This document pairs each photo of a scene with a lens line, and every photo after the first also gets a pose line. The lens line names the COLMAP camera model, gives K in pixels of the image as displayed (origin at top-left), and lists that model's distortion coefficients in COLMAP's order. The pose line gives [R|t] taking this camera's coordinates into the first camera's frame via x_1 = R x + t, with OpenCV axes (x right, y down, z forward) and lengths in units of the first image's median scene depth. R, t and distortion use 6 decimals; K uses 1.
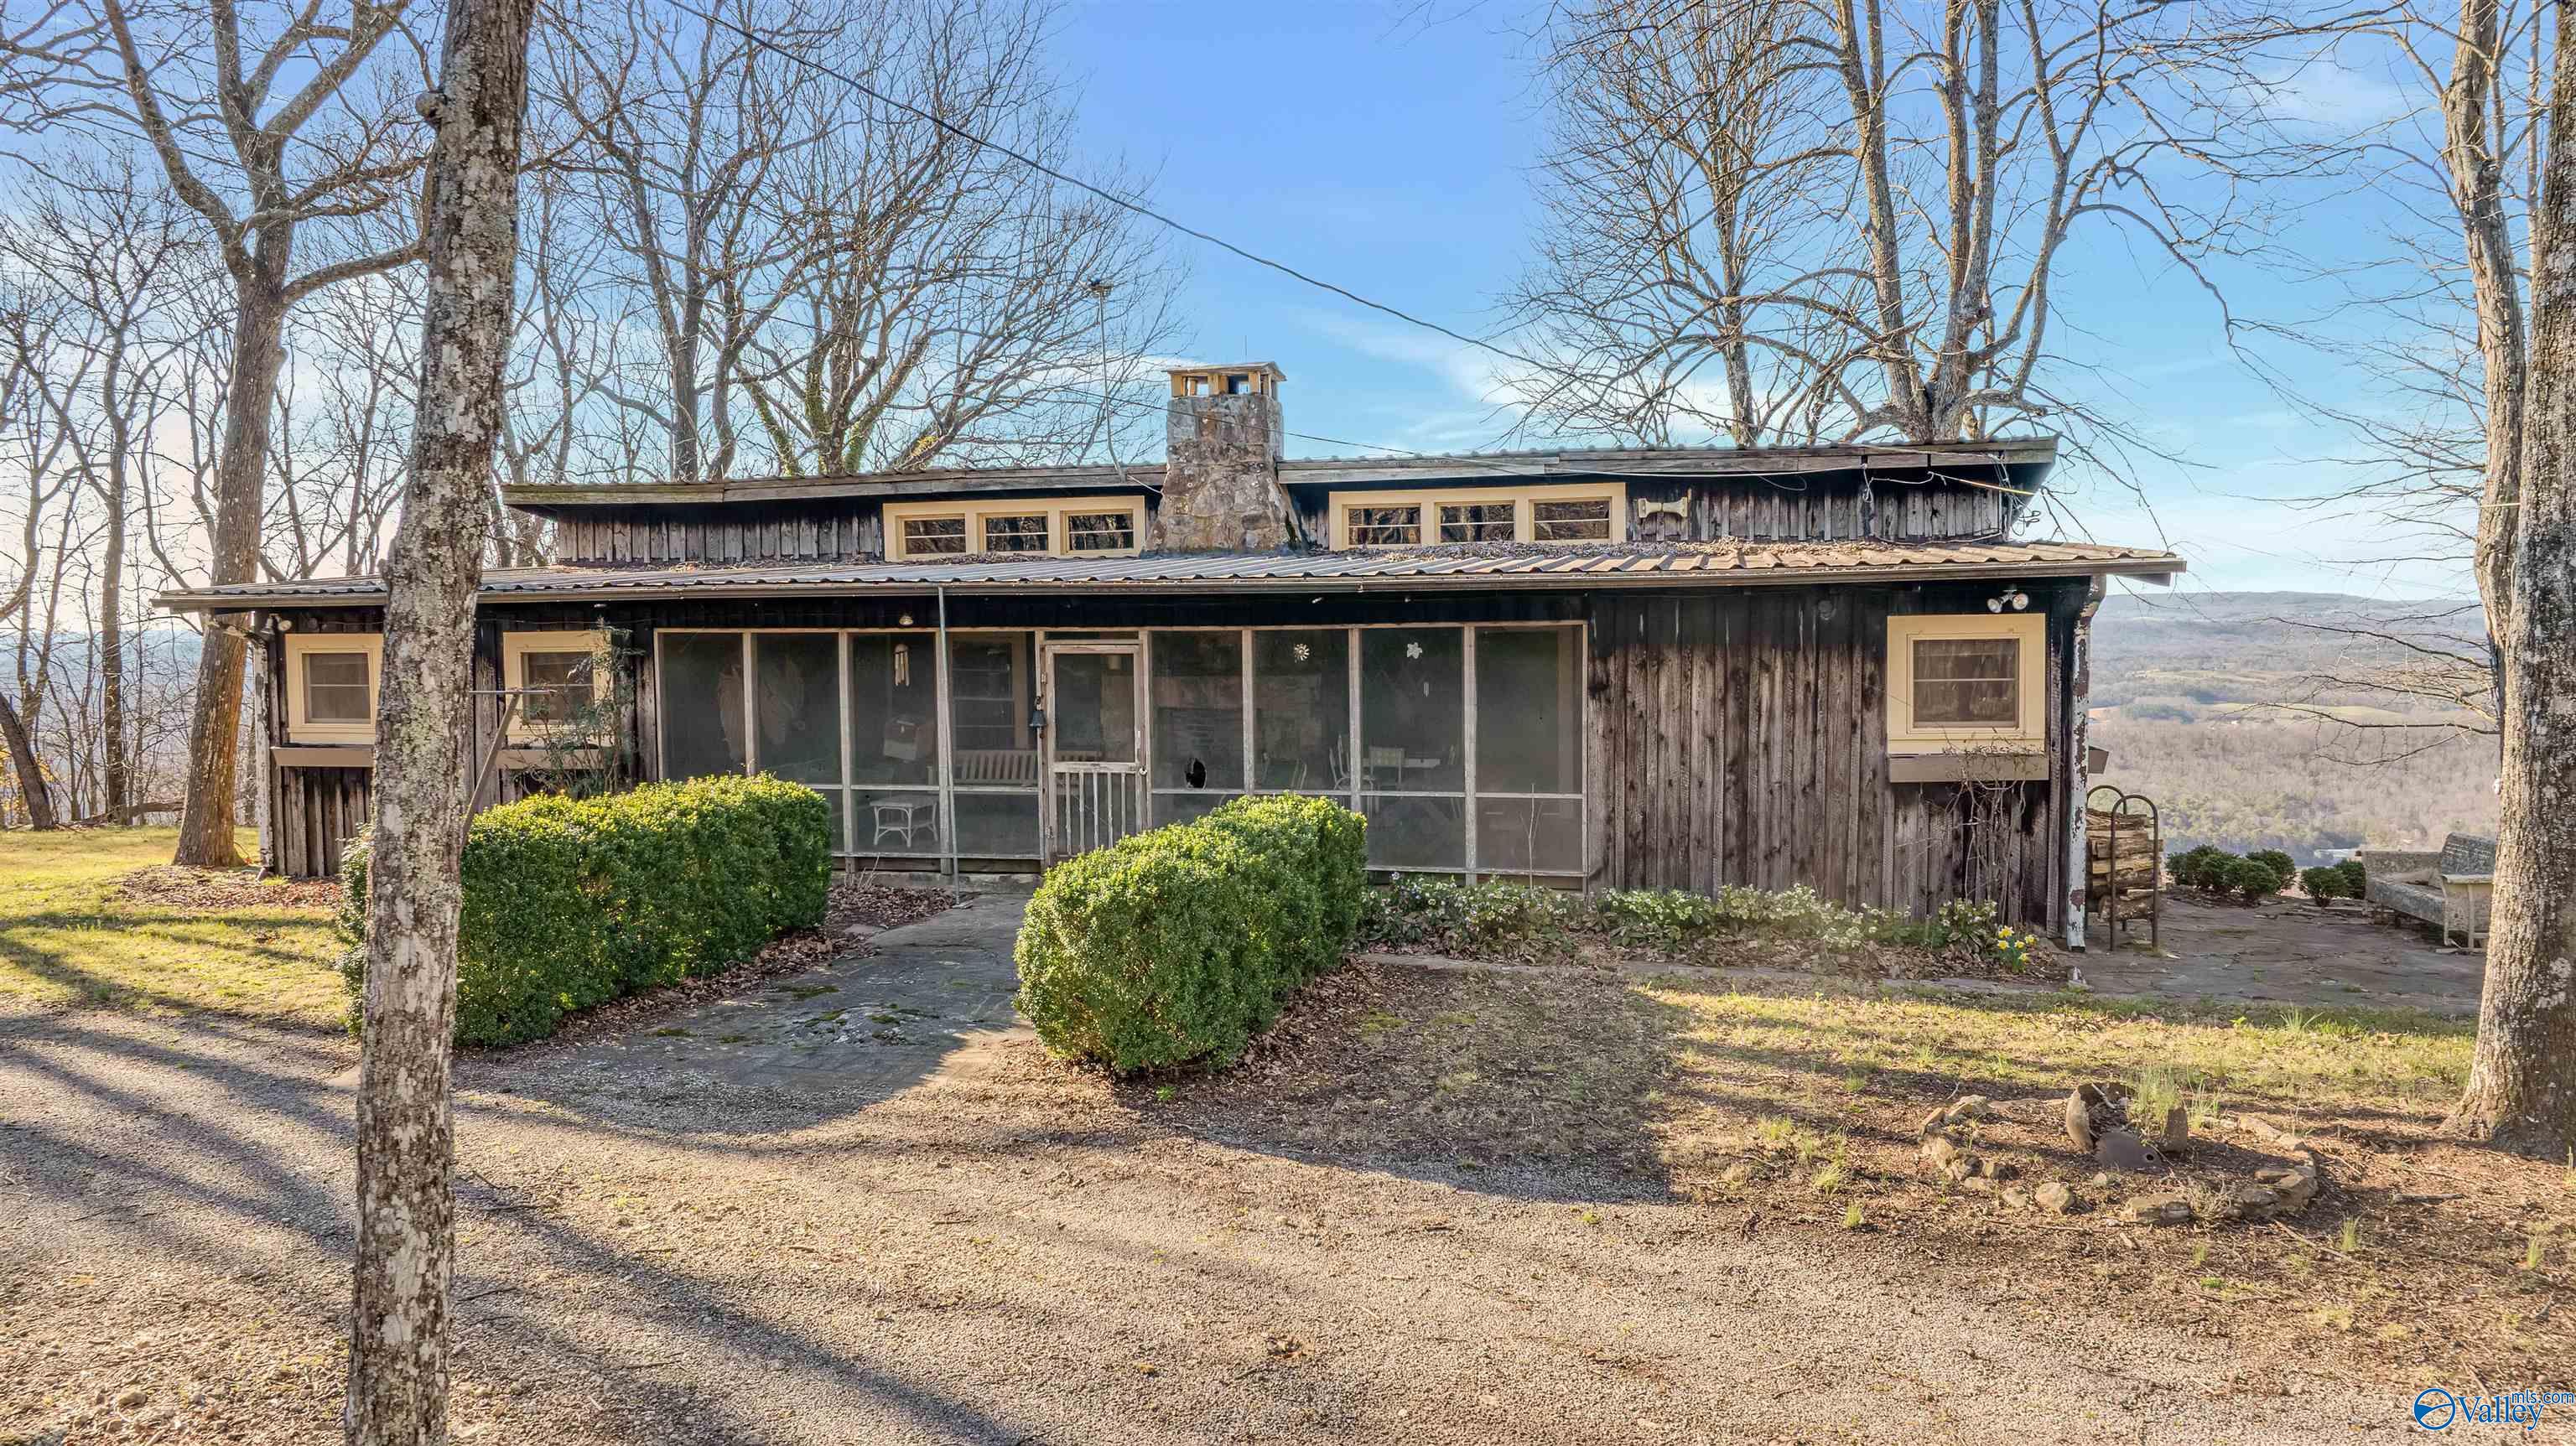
lens RADIAL K [[1826.7, 0, 1287.4], [0, 1826.7, 720.2], [0, 0, 1]] dist [-0.037234, 0.035801]
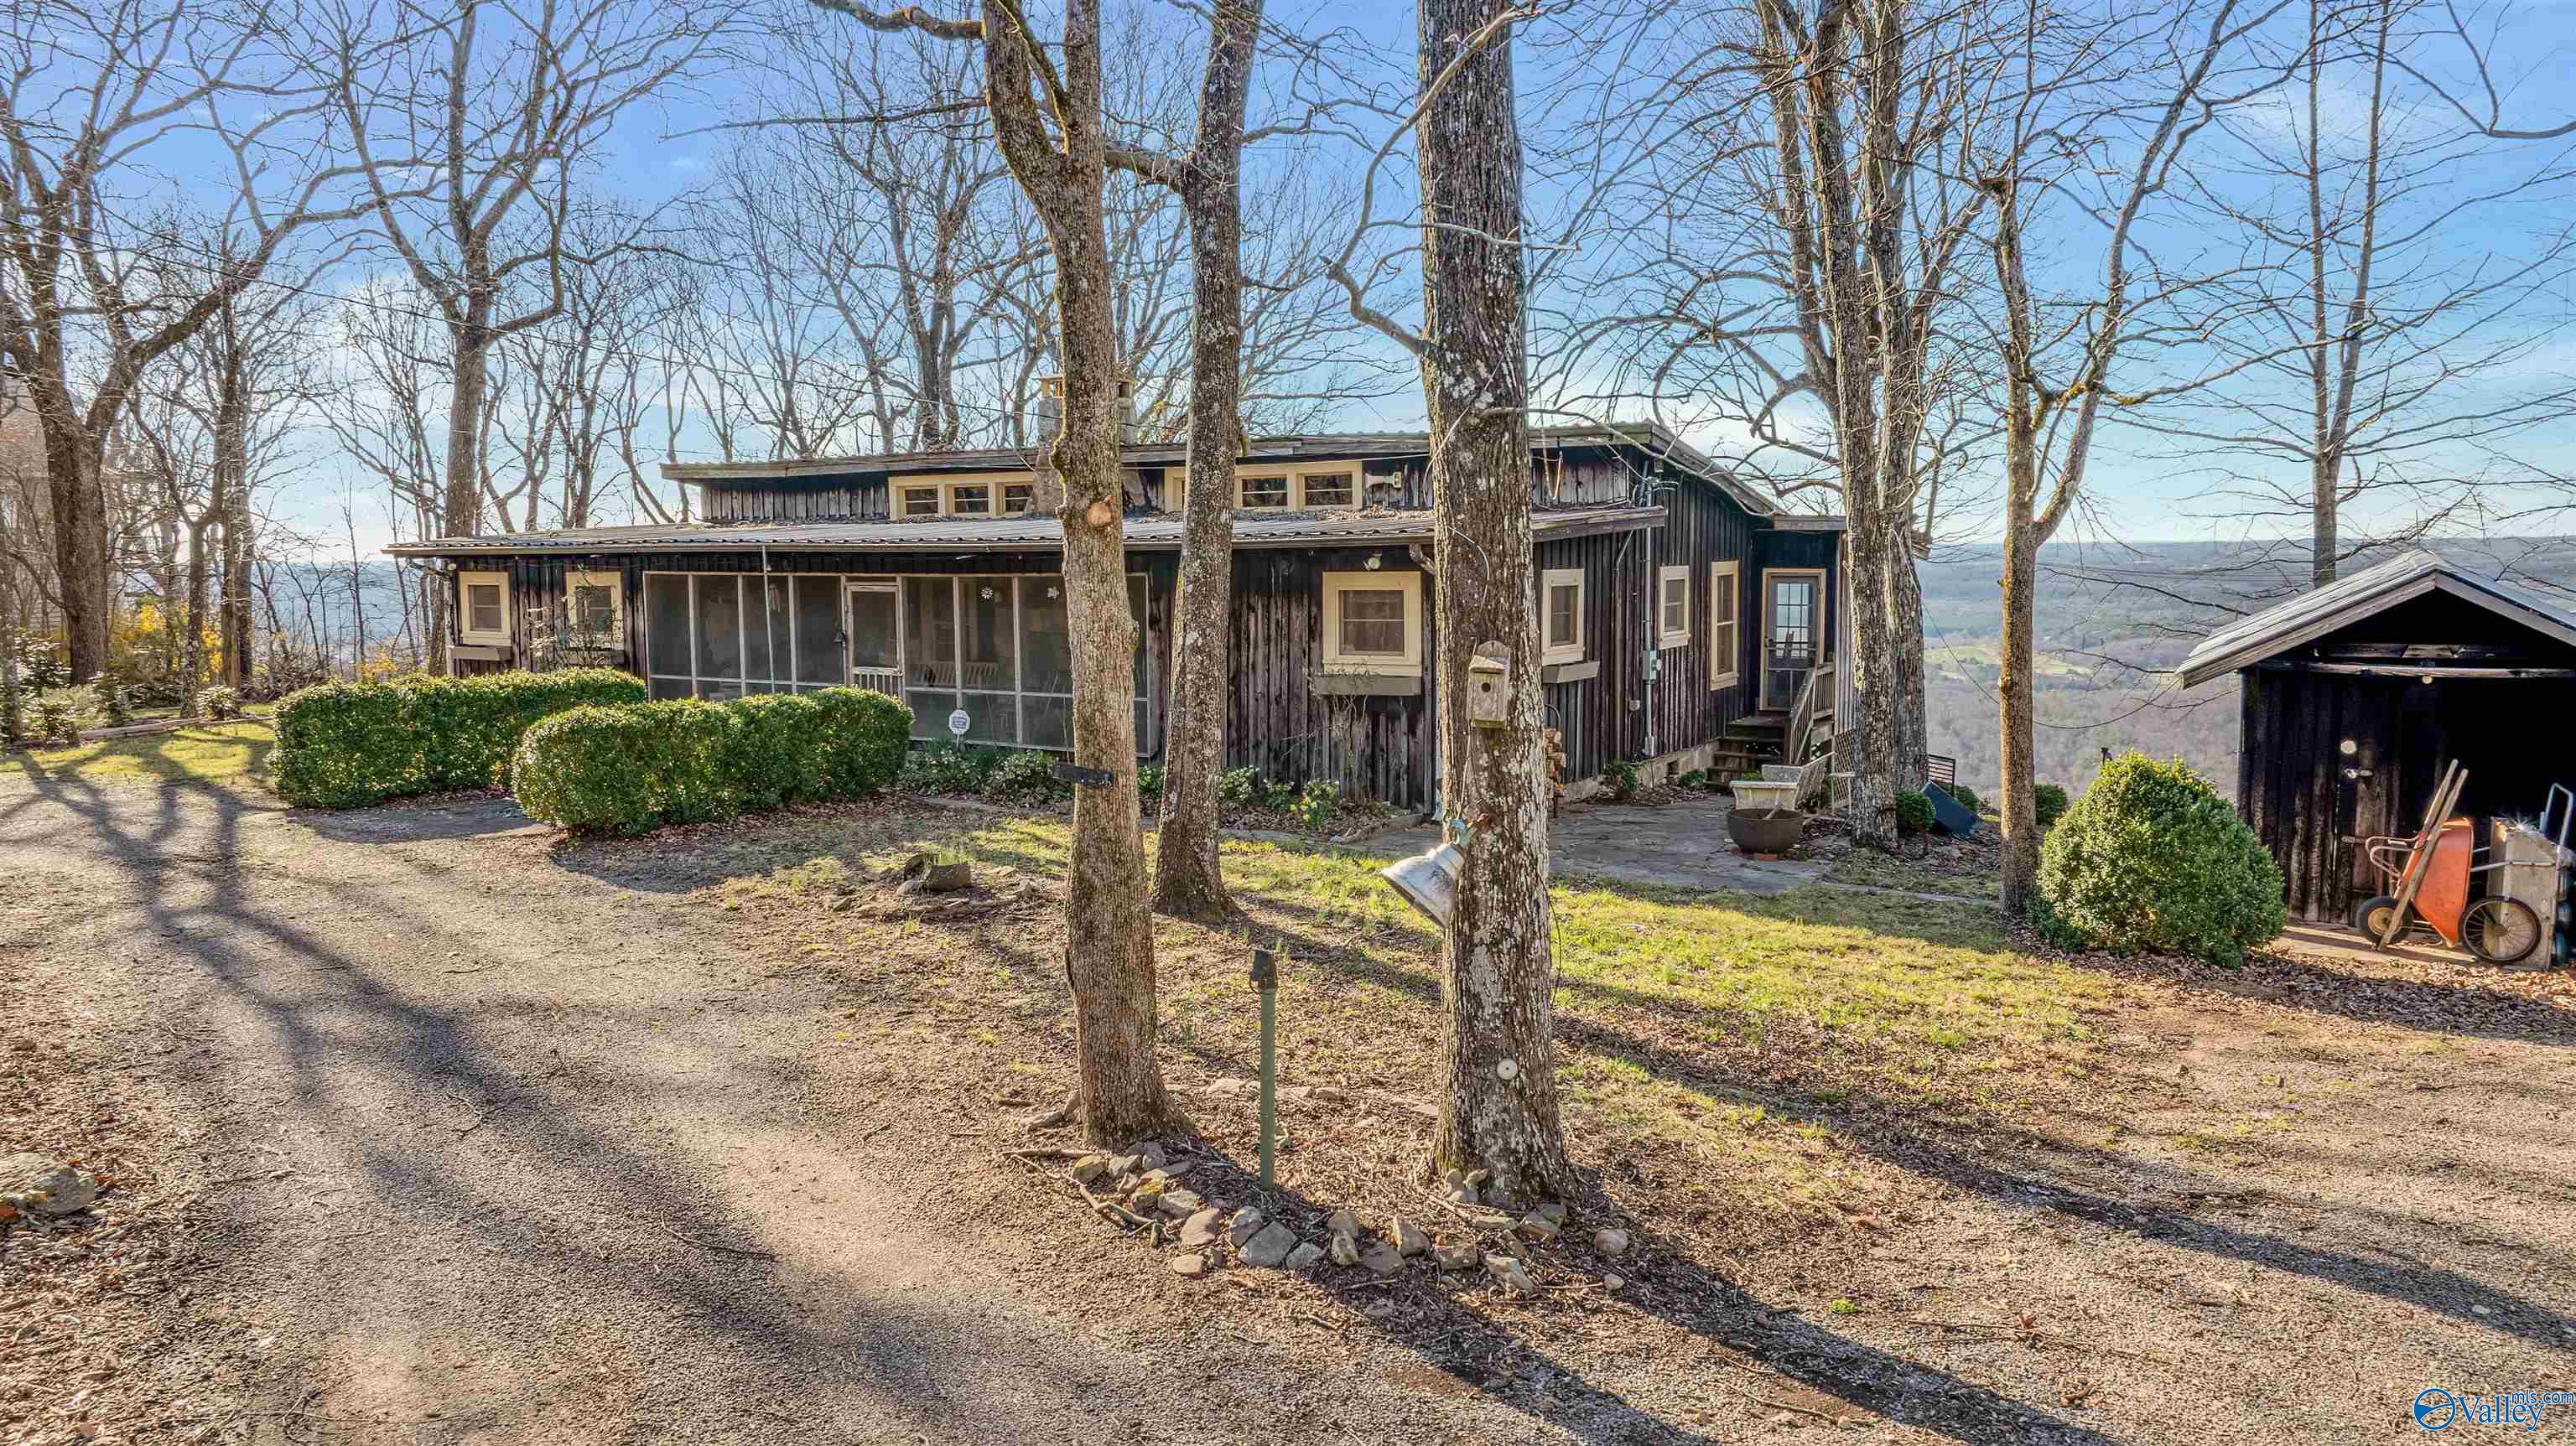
lens RADIAL K [[1826.7, 0, 1288.2], [0, 1826.7, 733.2], [0, 0, 1]] dist [-0.037234, 0.035801]
pose [[0.952922, 0.035964, -0.301074, 0.570178], [-0.022071, 0.998534, 0.049420, -0.003052], [0.302410, -0.040449, 0.952319, -0.244881]]
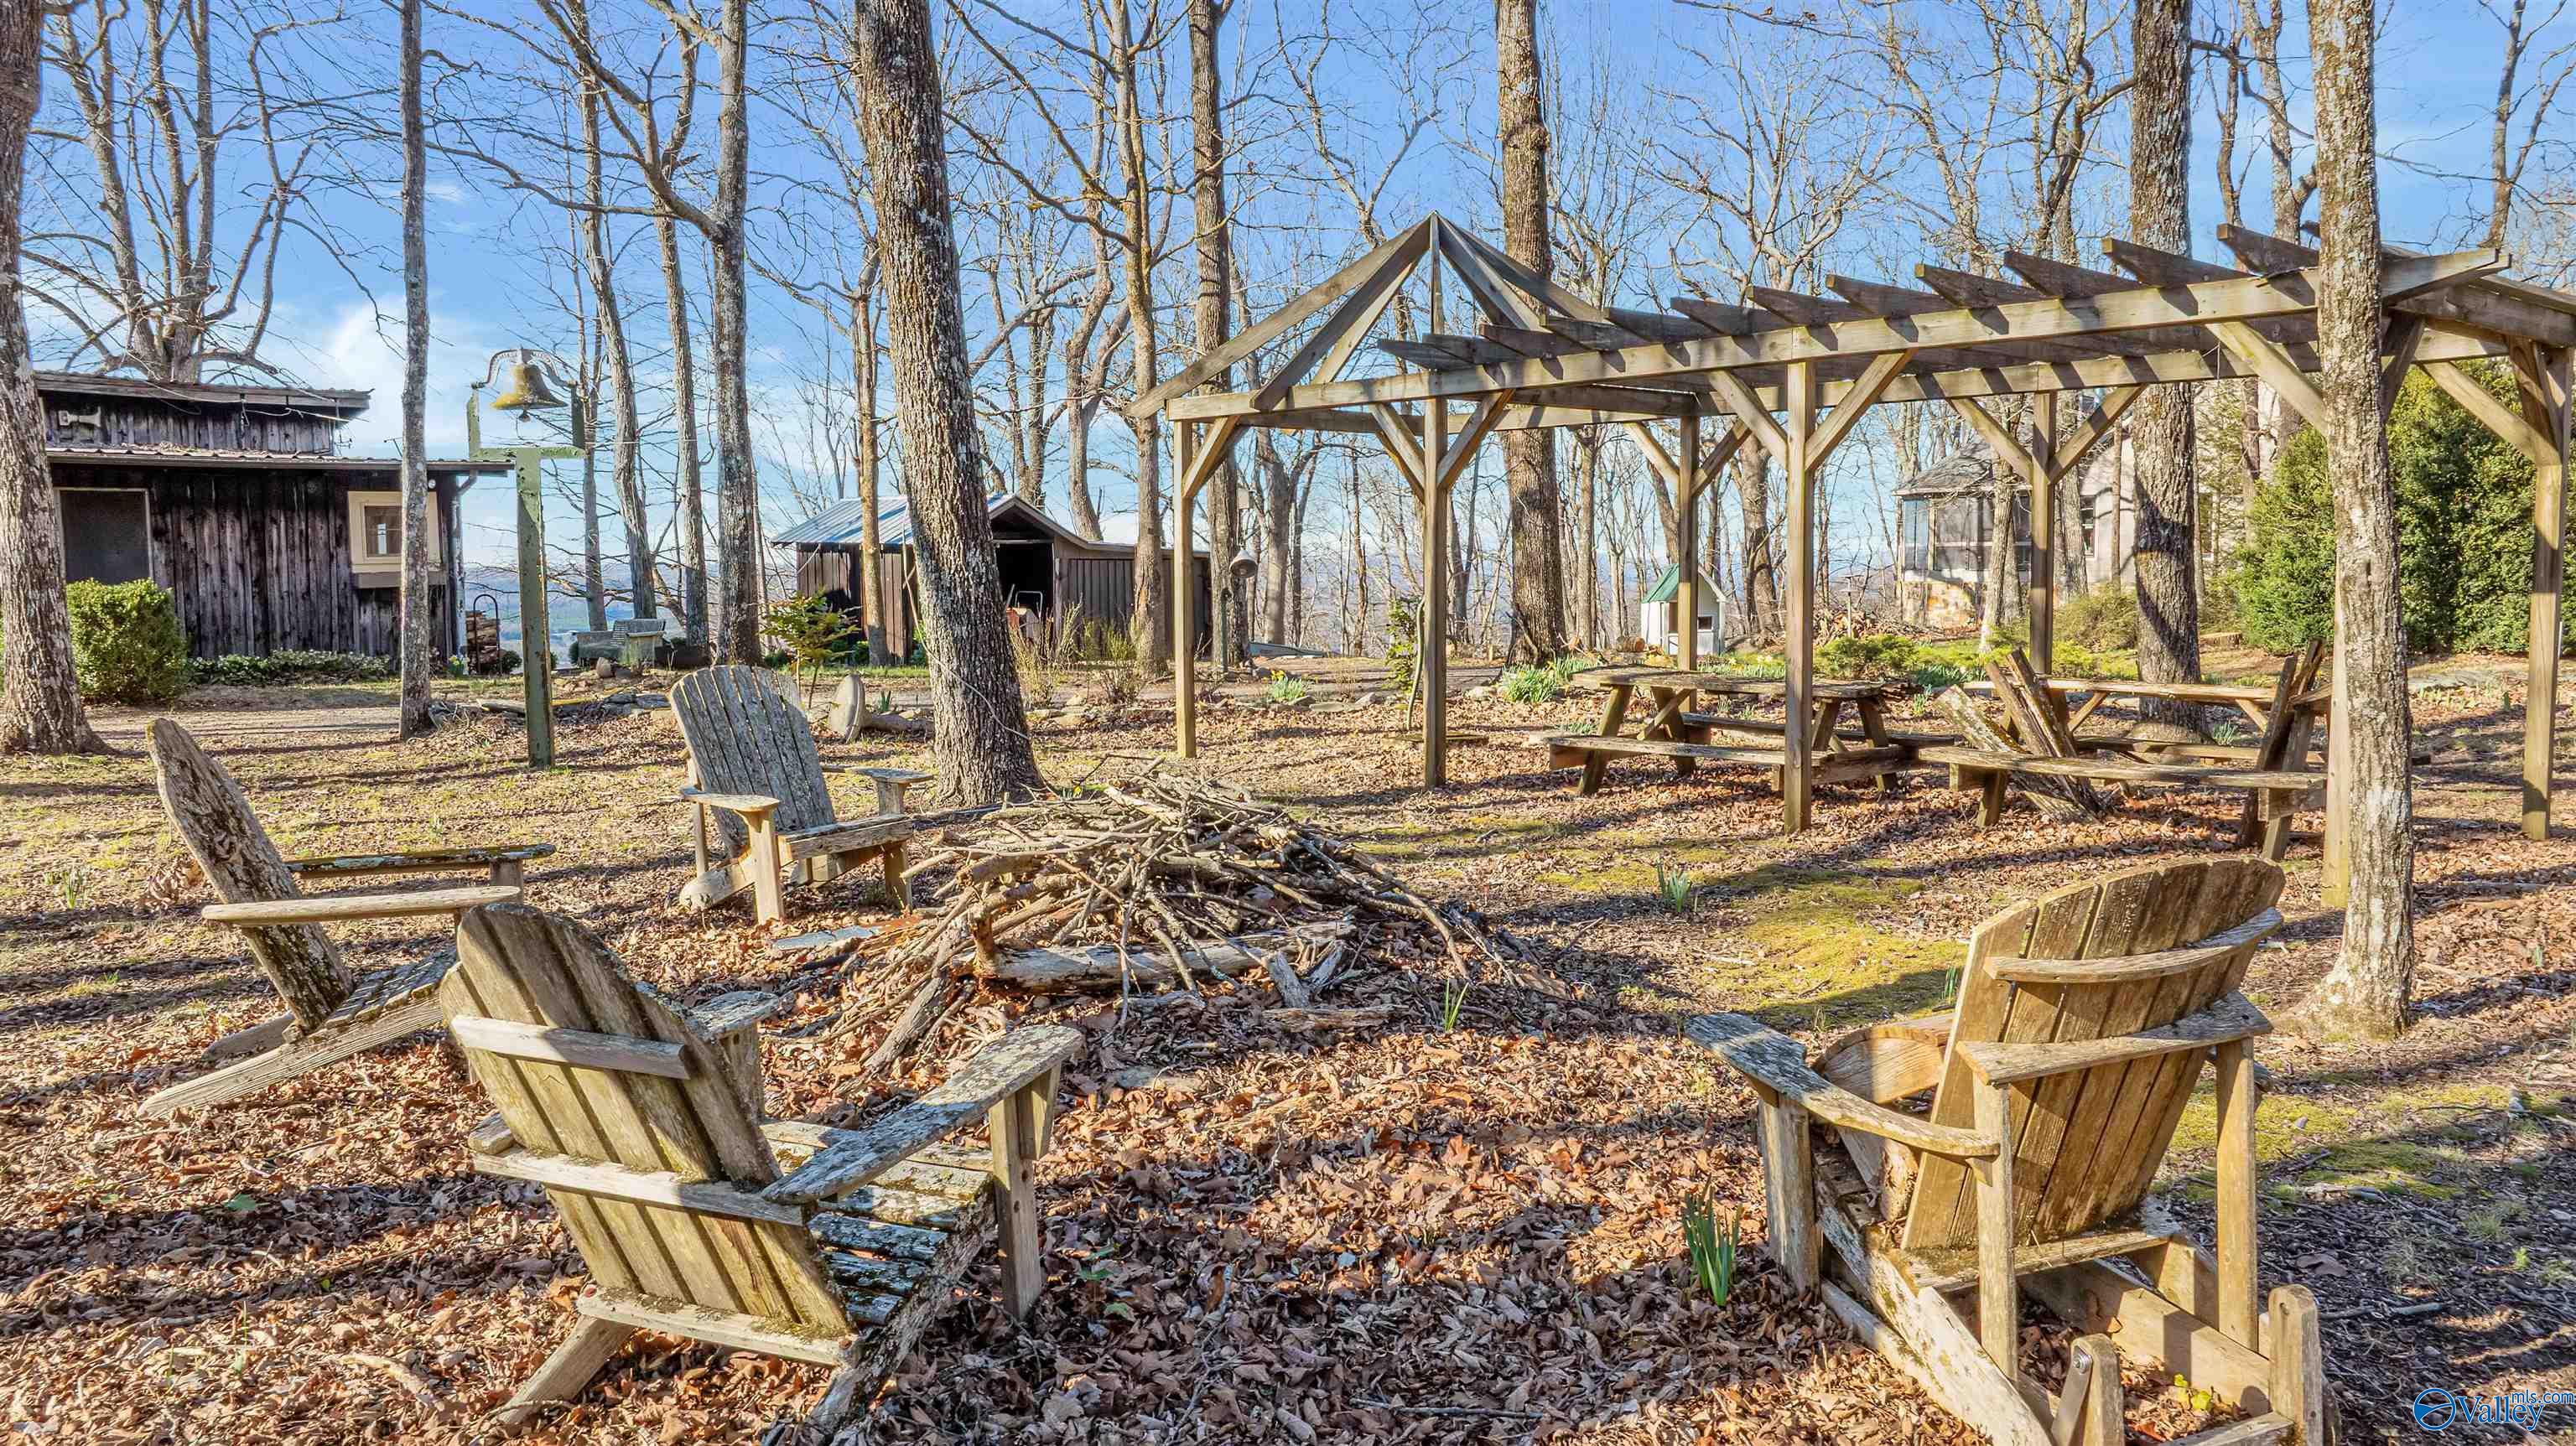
lens RADIAL K [[1826.7, 0, 1300.3], [0, 1826.7, 741.2], [0, 0, 1]] dist [-0.037234, 0.035801]
pose [[0.497708, -0.078011, 0.863829, -0.564014], [0.053282, 0.996816, 0.059322, 0.097480], [-0.865707, 0.016502, 0.500279, -0.489731]]
